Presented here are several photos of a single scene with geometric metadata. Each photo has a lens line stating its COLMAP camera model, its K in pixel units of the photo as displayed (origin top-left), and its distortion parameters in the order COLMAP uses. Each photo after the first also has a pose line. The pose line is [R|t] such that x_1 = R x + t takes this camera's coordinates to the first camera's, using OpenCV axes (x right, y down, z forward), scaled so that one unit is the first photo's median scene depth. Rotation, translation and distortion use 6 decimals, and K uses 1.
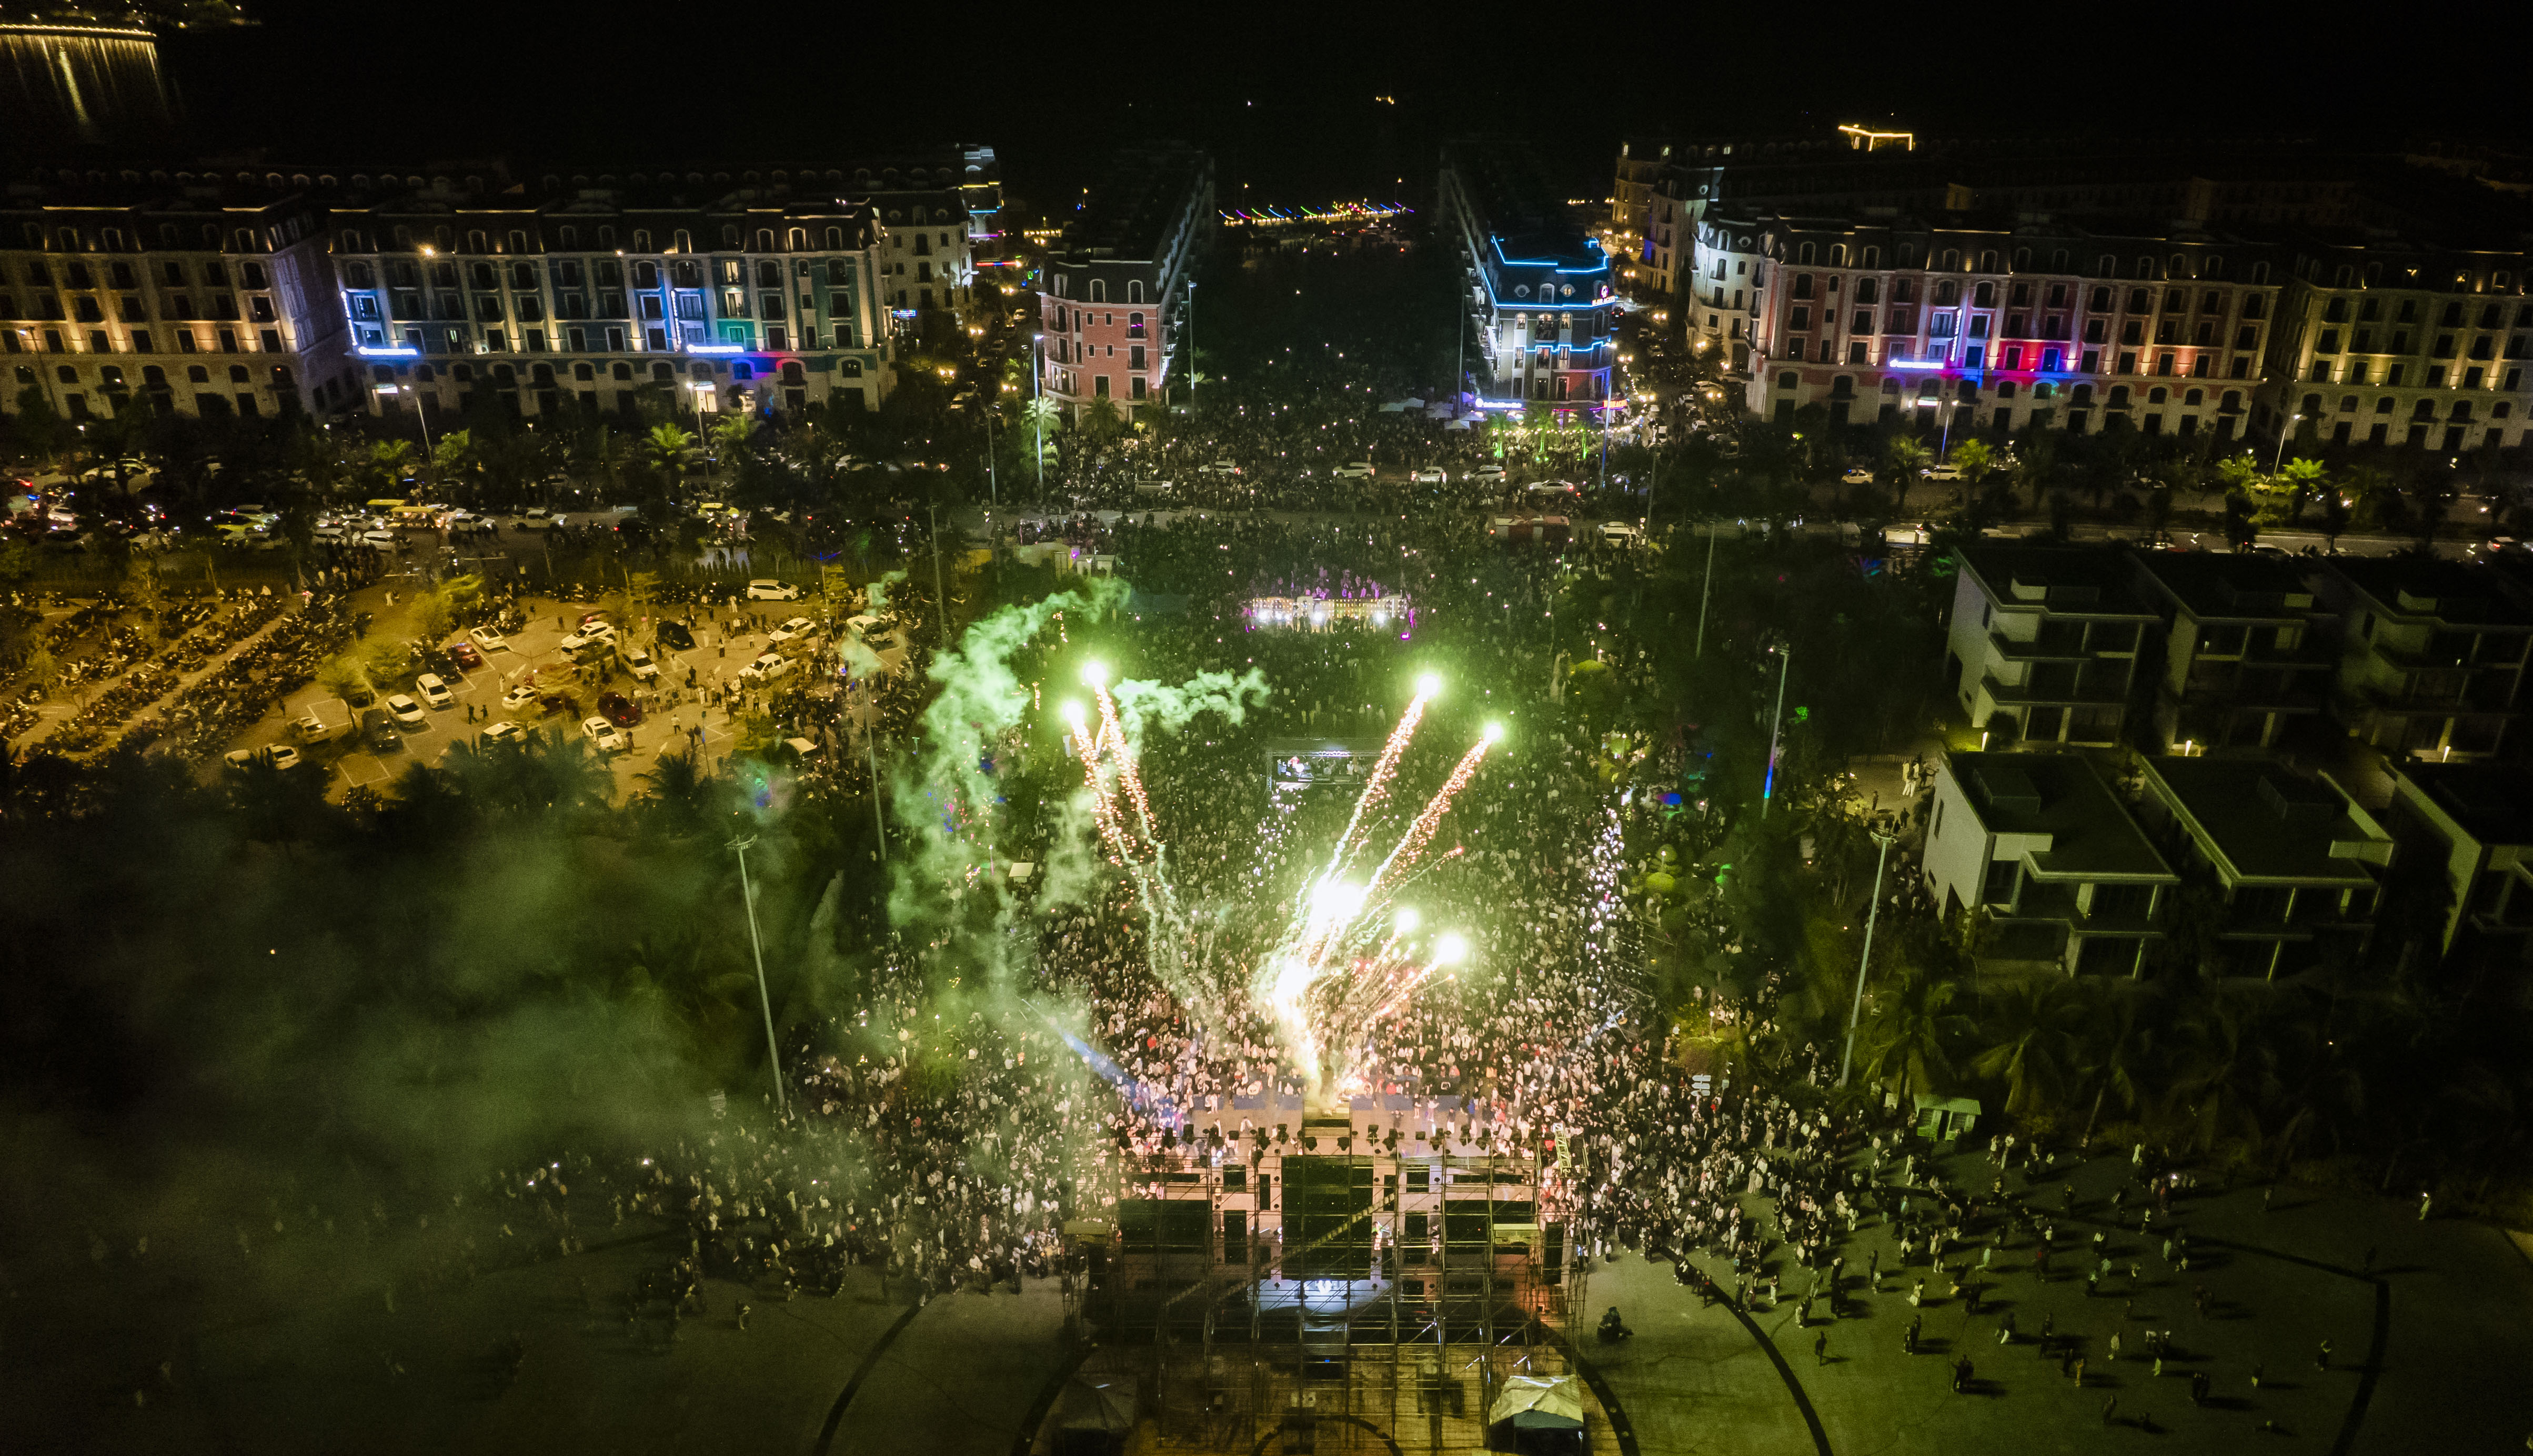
lens RADIAL K [[1847.7, 0, 1395.8], [0, 1847.7, 787.3], [0, 0, 1]] dist [-0.090368, 0.087892]
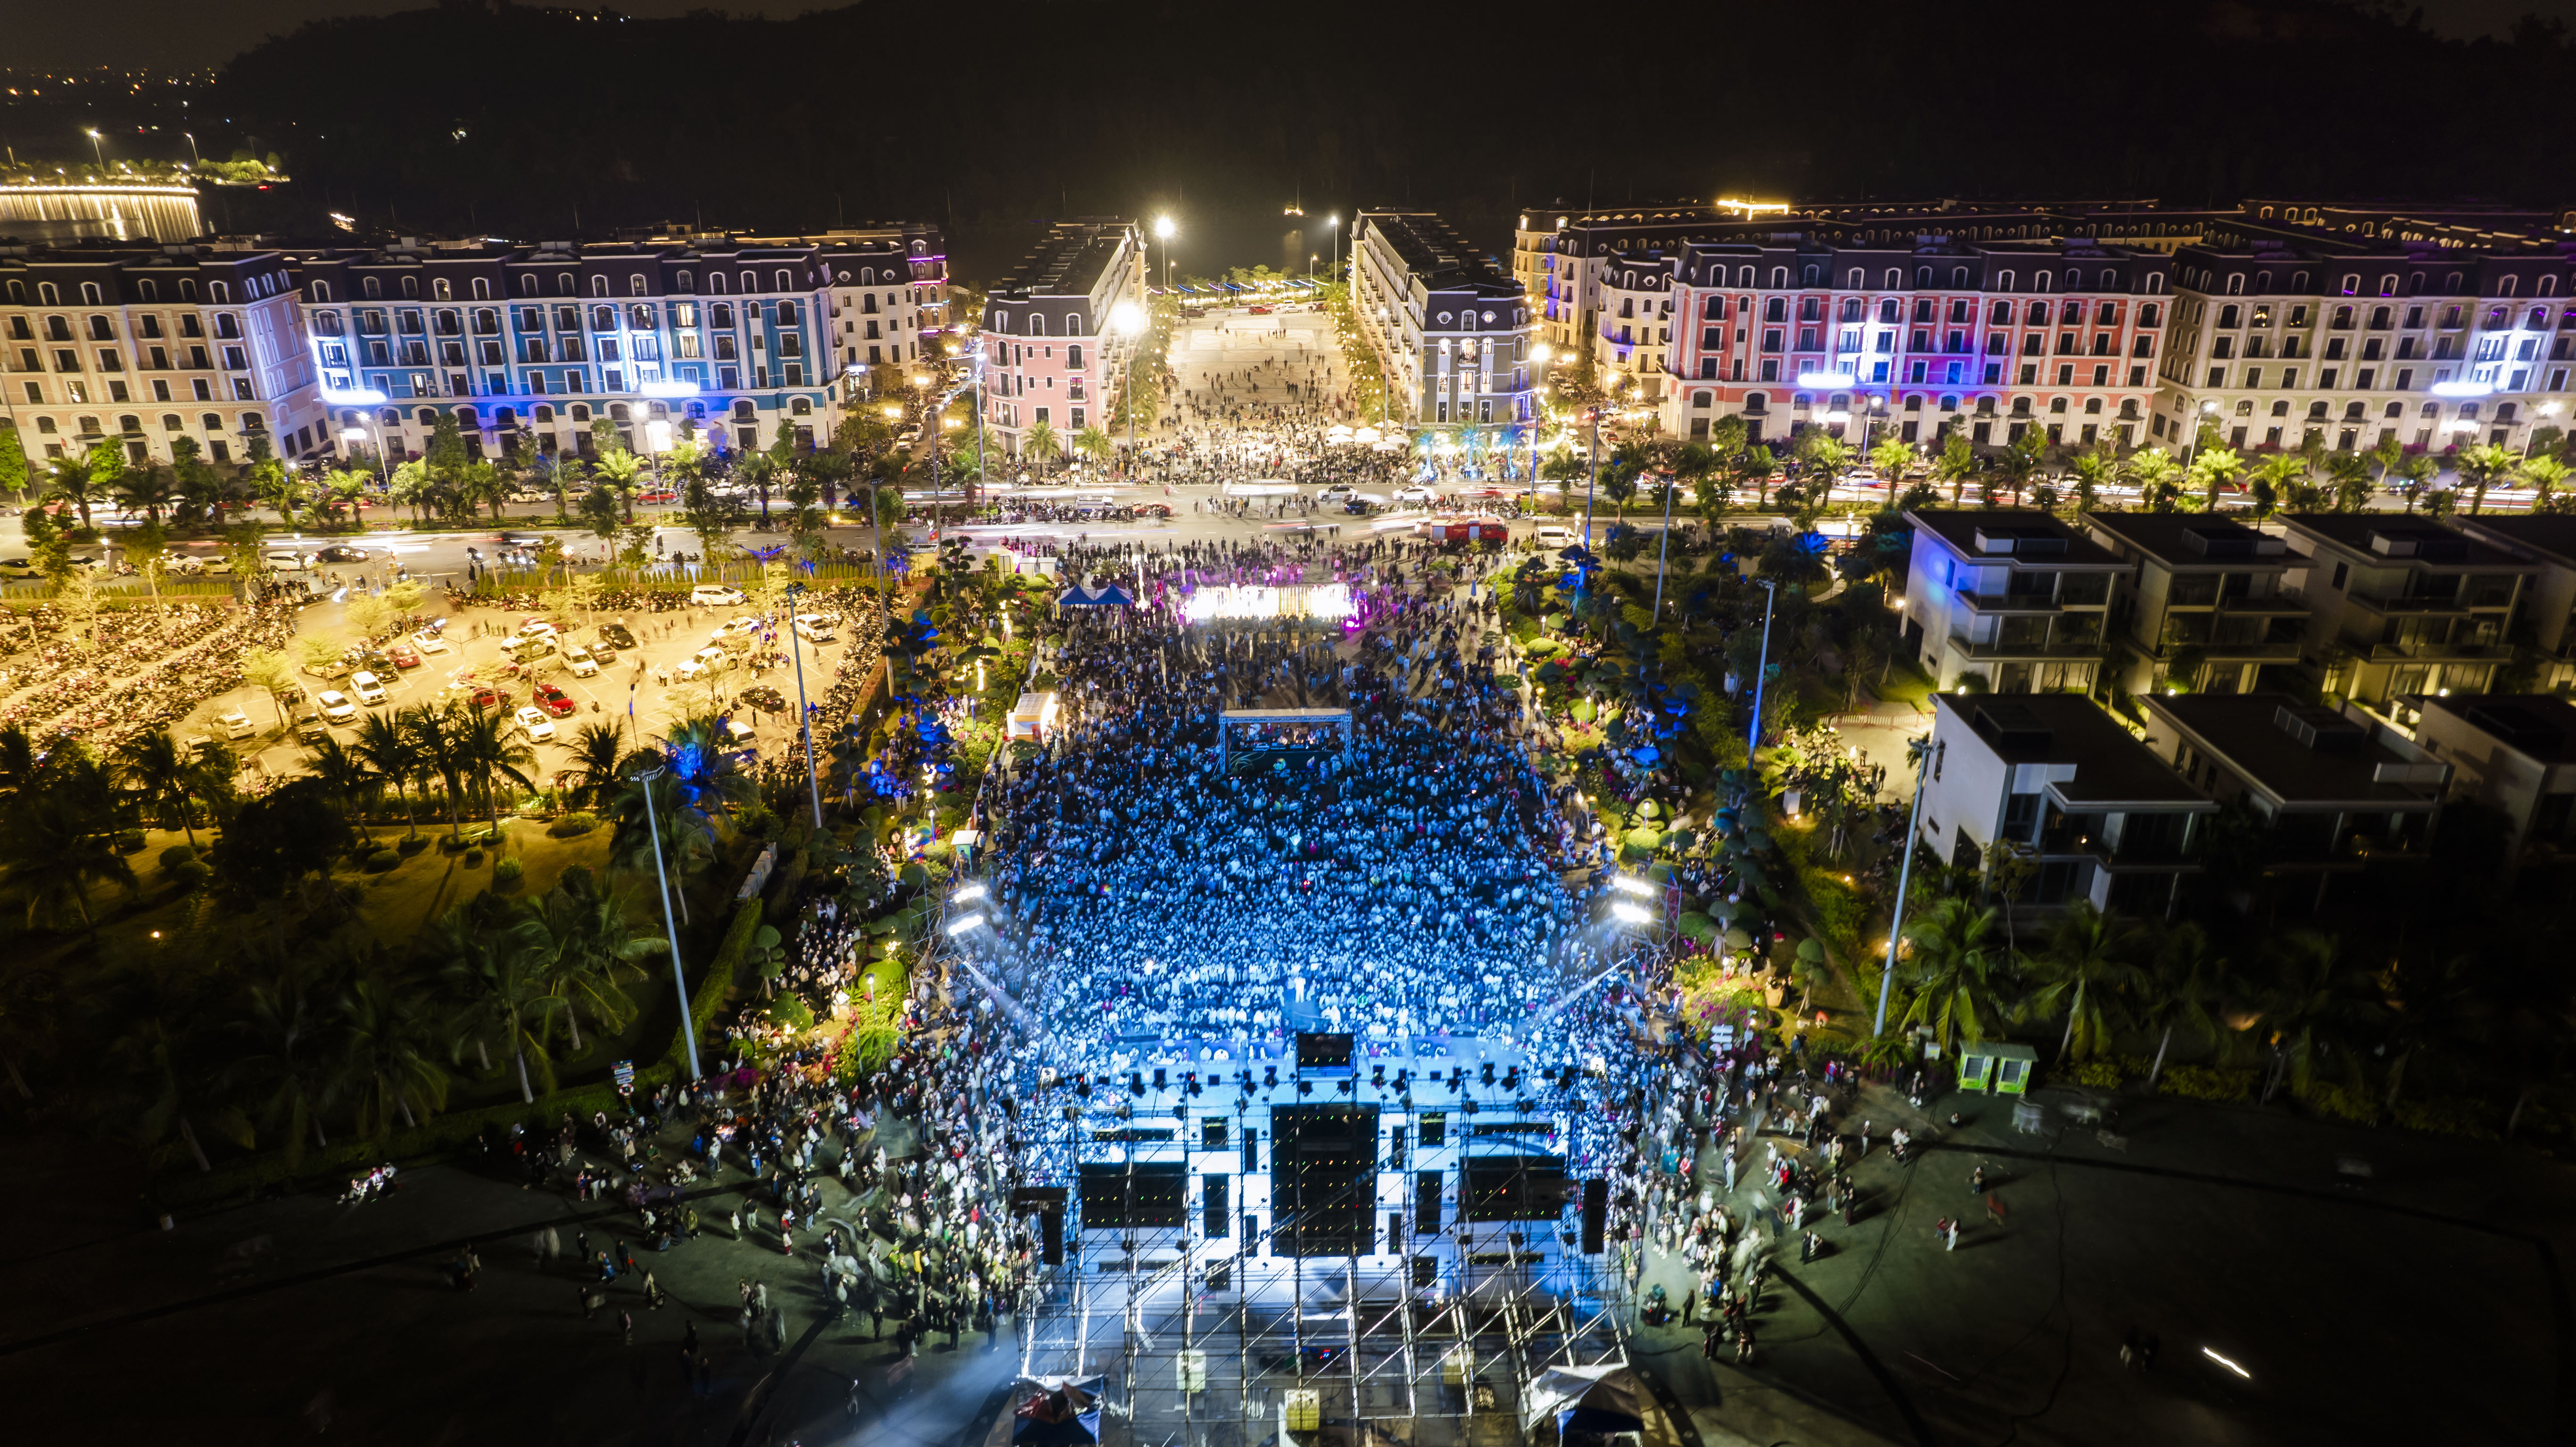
lens RADIAL K [[1654.8, 0, 1294.6], [0, 1654.8, 732.3], [0, 0, 1]] dist [-0.090016, 0.086705]
pose [[0.999736, -0.022196, -0.005913, -0.016461], [0.021676, 0.996801, -0.076926, 0.034142], [0.007602, 0.076777, 0.997019, 0.090801]]
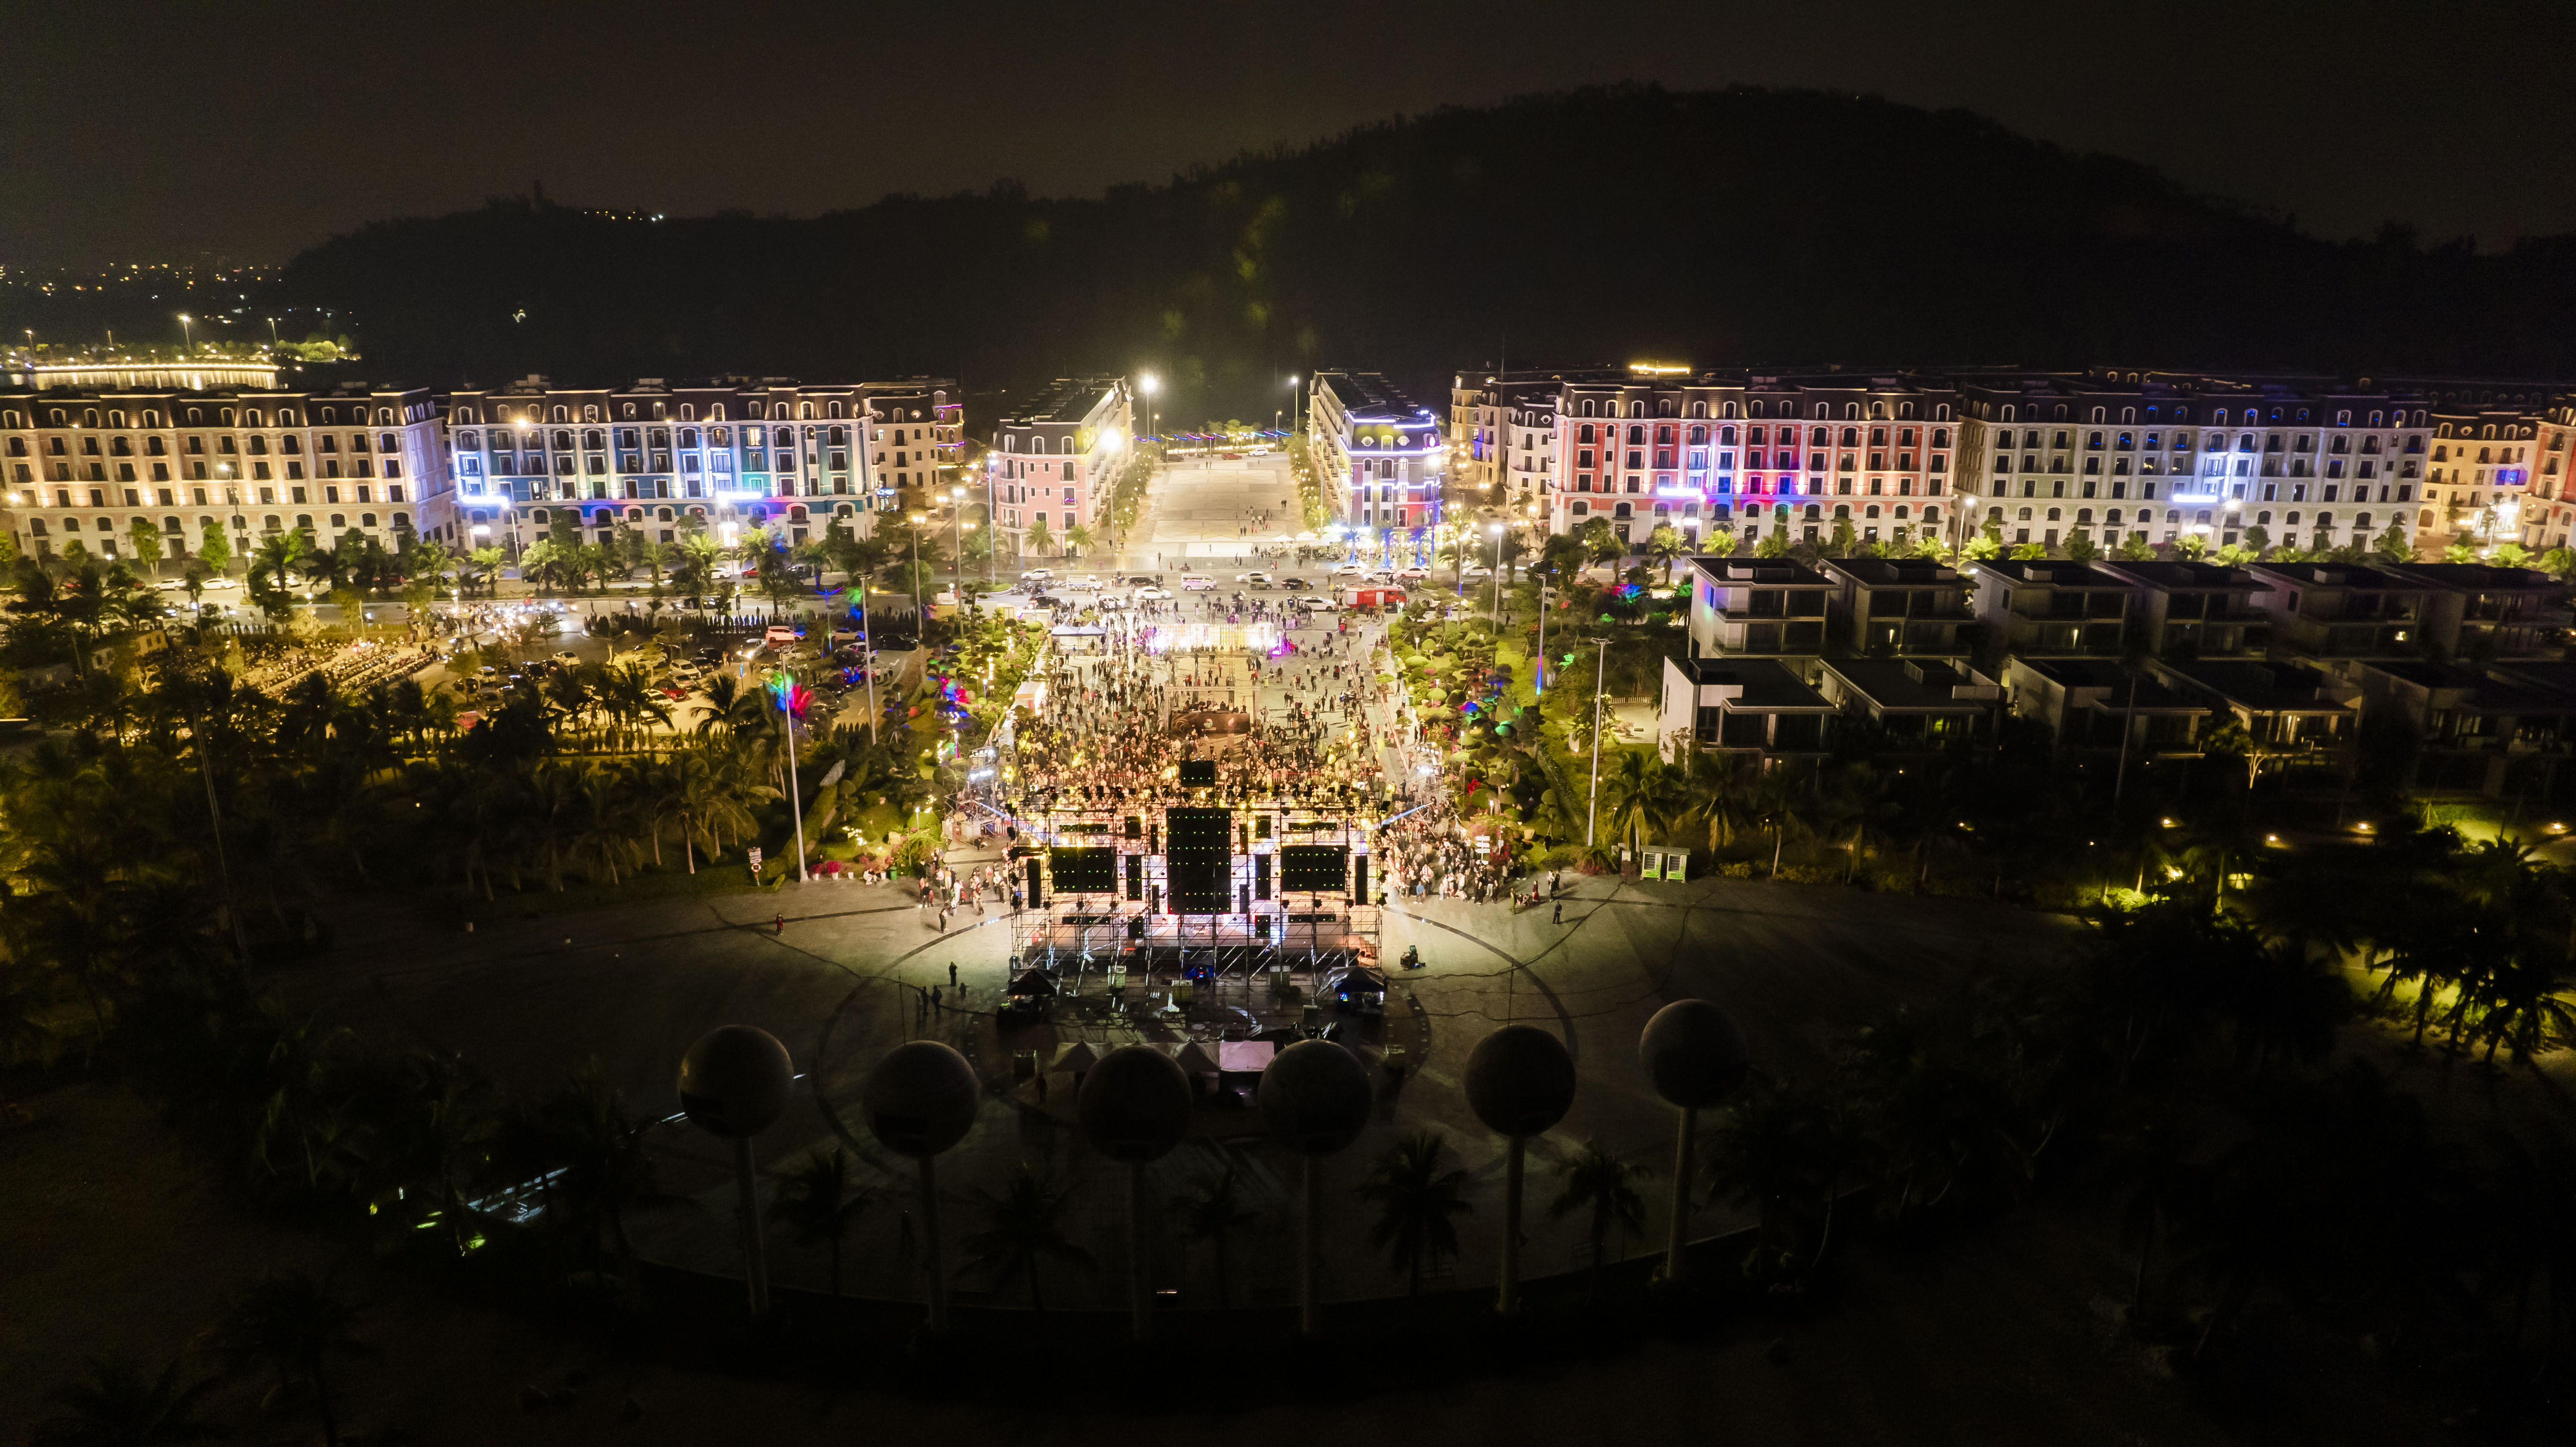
lens RADIAL K [[1649.8, 0, 1292.1], [0, 1649.8, 726.2], [0, 0, 1]] dist [-0.077506, 0.069874]
pose [[0.999772, -0.021156, -0.002952, 0.015295], [0.020213, 0.981647, -0.189633, 0.146221], [0.006909, 0.189530, 0.981851, -0.097057]]
